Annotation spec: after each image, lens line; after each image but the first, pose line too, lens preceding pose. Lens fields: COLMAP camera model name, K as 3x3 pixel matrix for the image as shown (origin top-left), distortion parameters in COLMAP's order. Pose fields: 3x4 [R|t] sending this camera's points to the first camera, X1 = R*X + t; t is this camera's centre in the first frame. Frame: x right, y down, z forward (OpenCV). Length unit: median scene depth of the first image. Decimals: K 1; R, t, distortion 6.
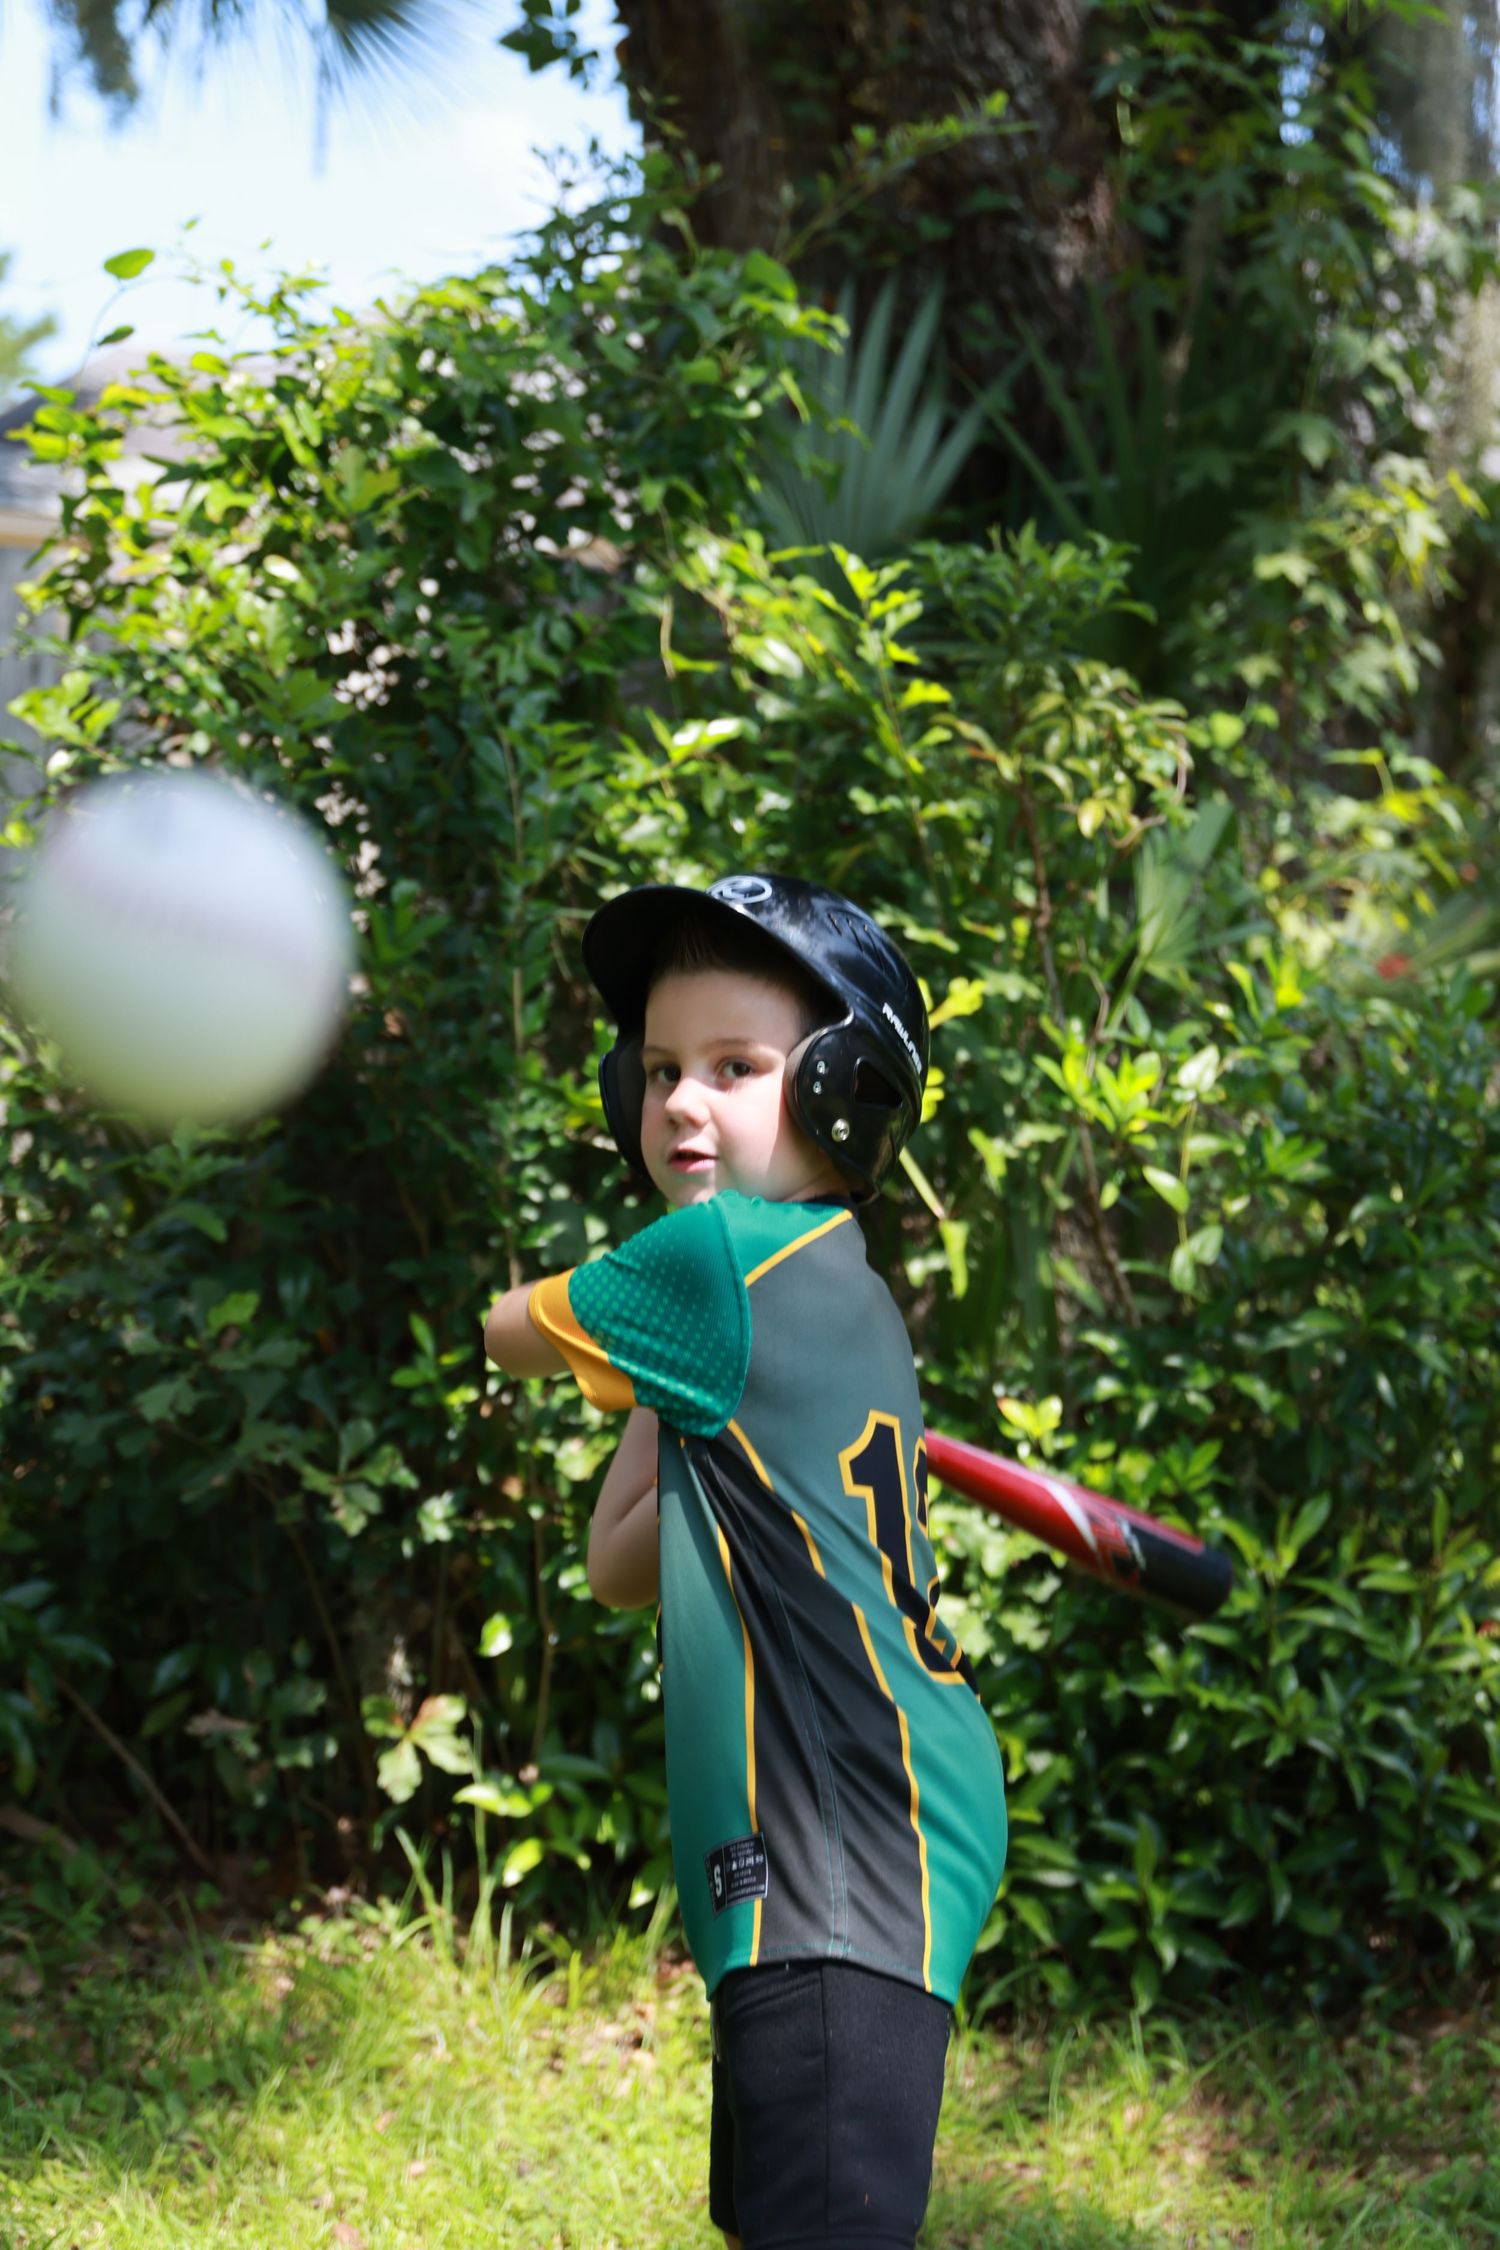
lens RADIAL K [[3328.3, 0, 752.8], [0, 3328.3, 1045.7], [0, 0, 1]] dist [-0.021688, -0.071087]
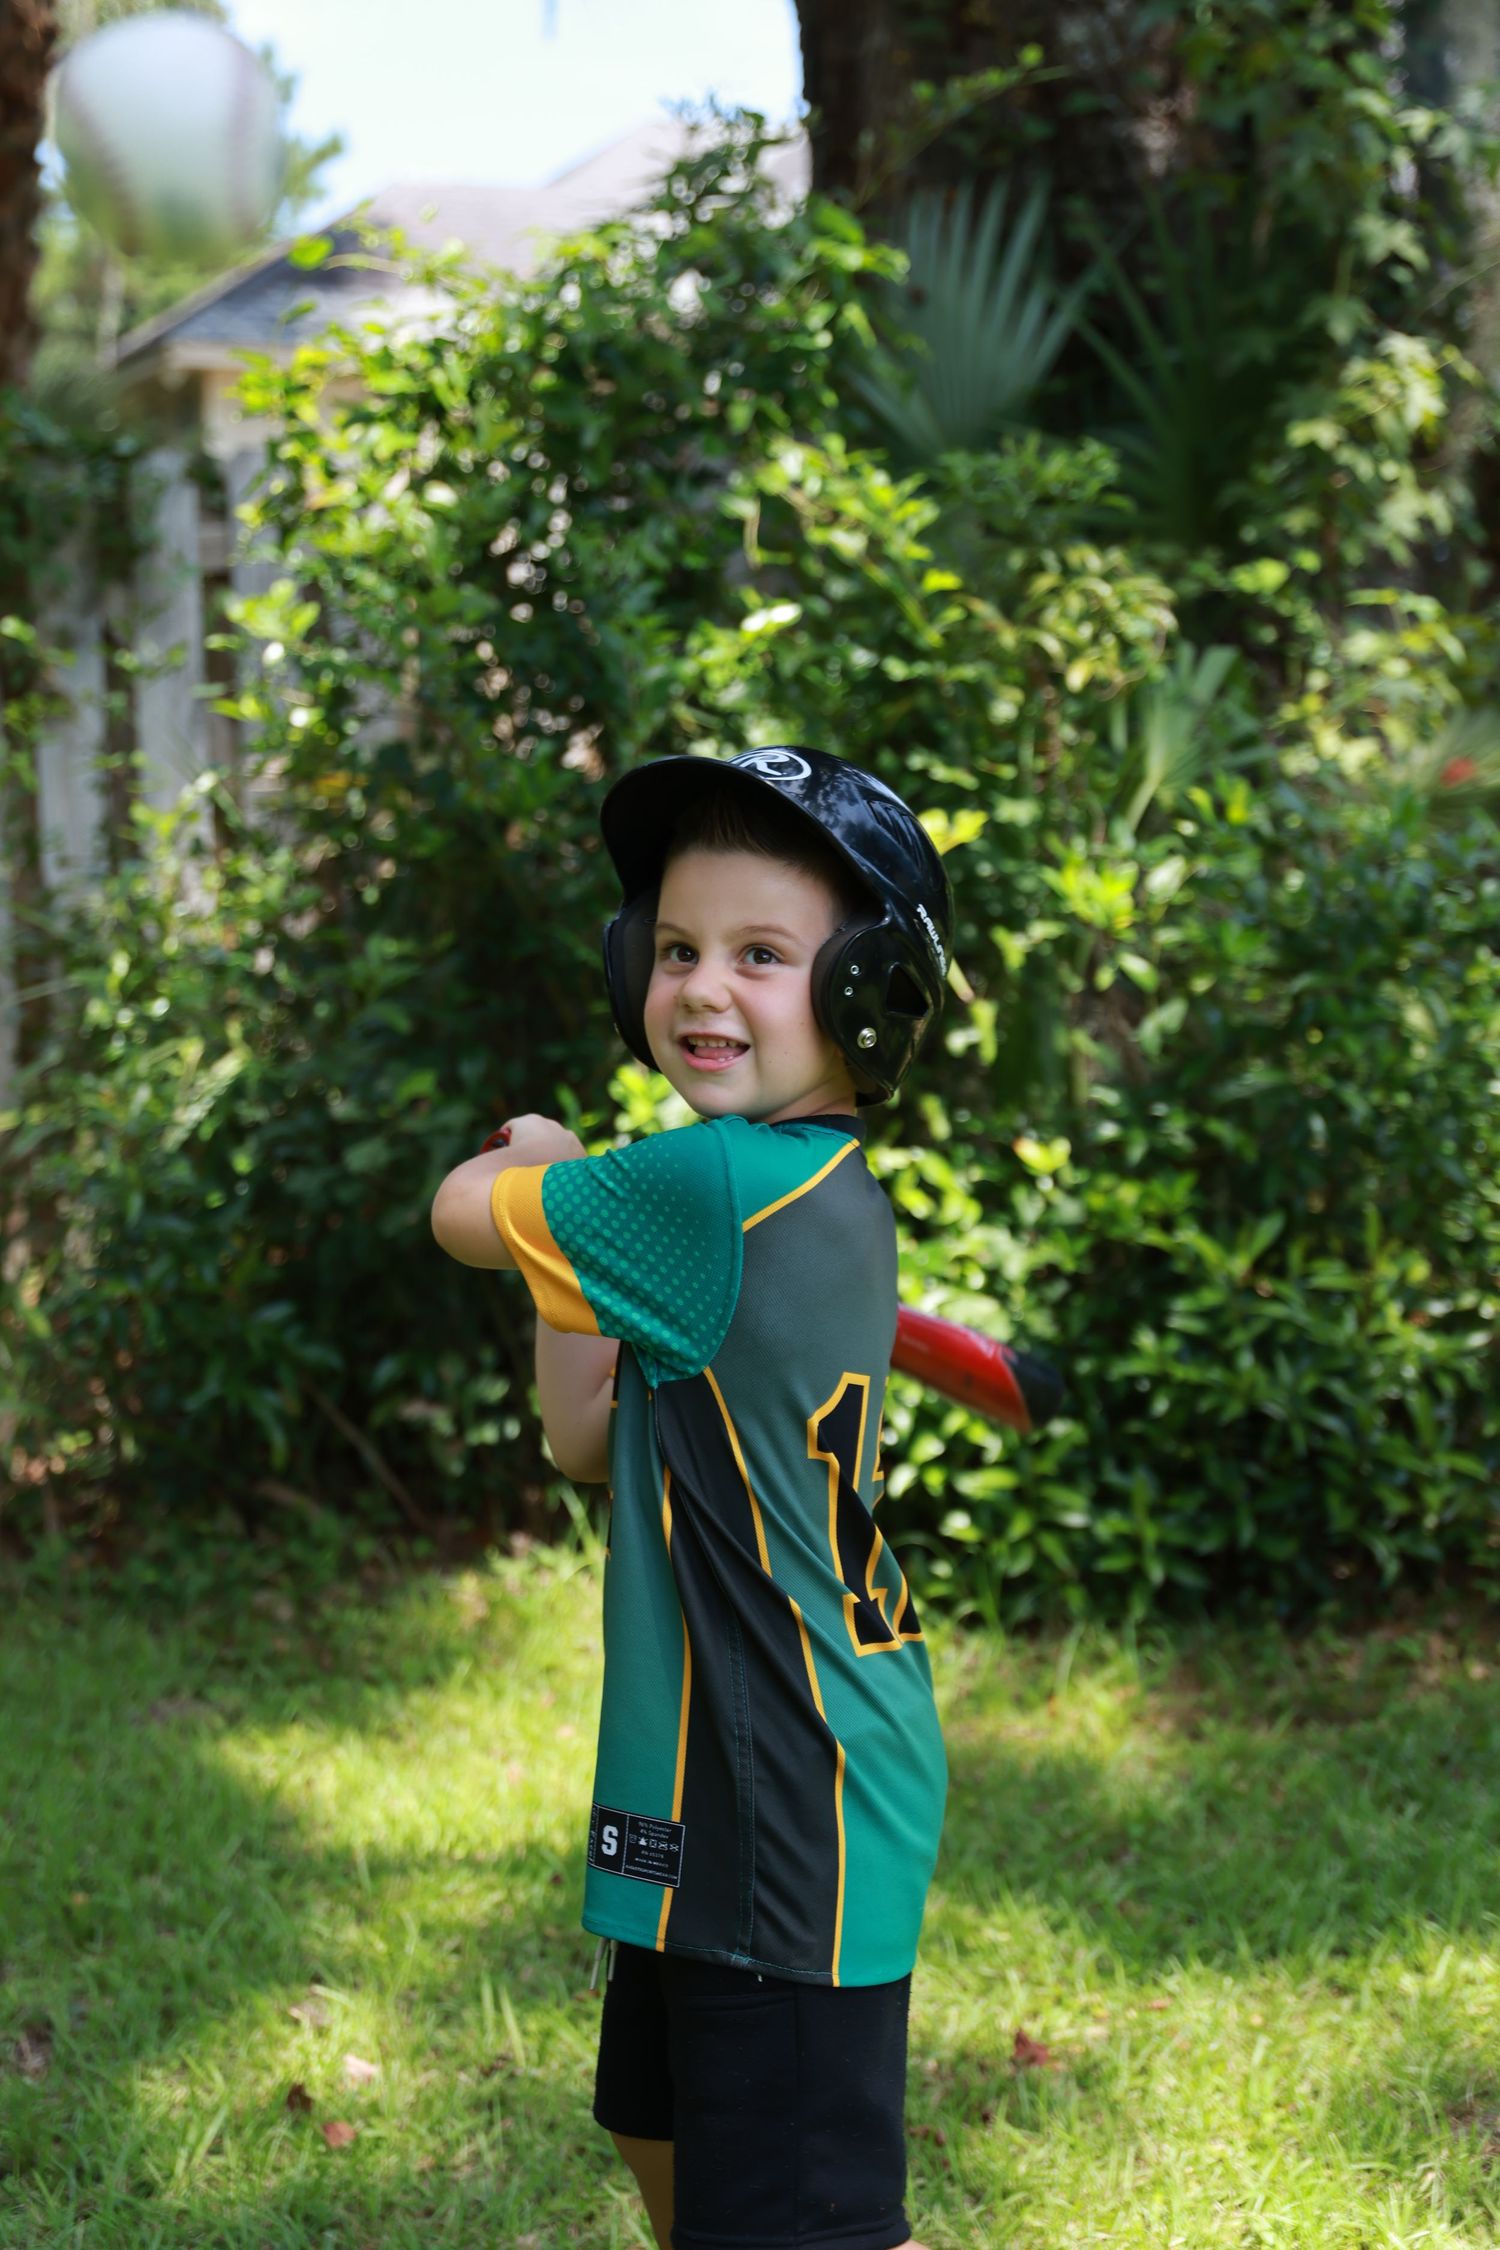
lens RADIAL K [[3639.3, 0, 750.0], [0, 3639.3, 1125.0], [0, 0, 1]] dist [0.014894, -0.051249]
pose [[0.992631, -0.021328, -0.119288, 0.136074], [0.030826, 0.996449, 0.078348, -0.011197], [0.117194, -0.081447, 0.989764, -0.370268]]
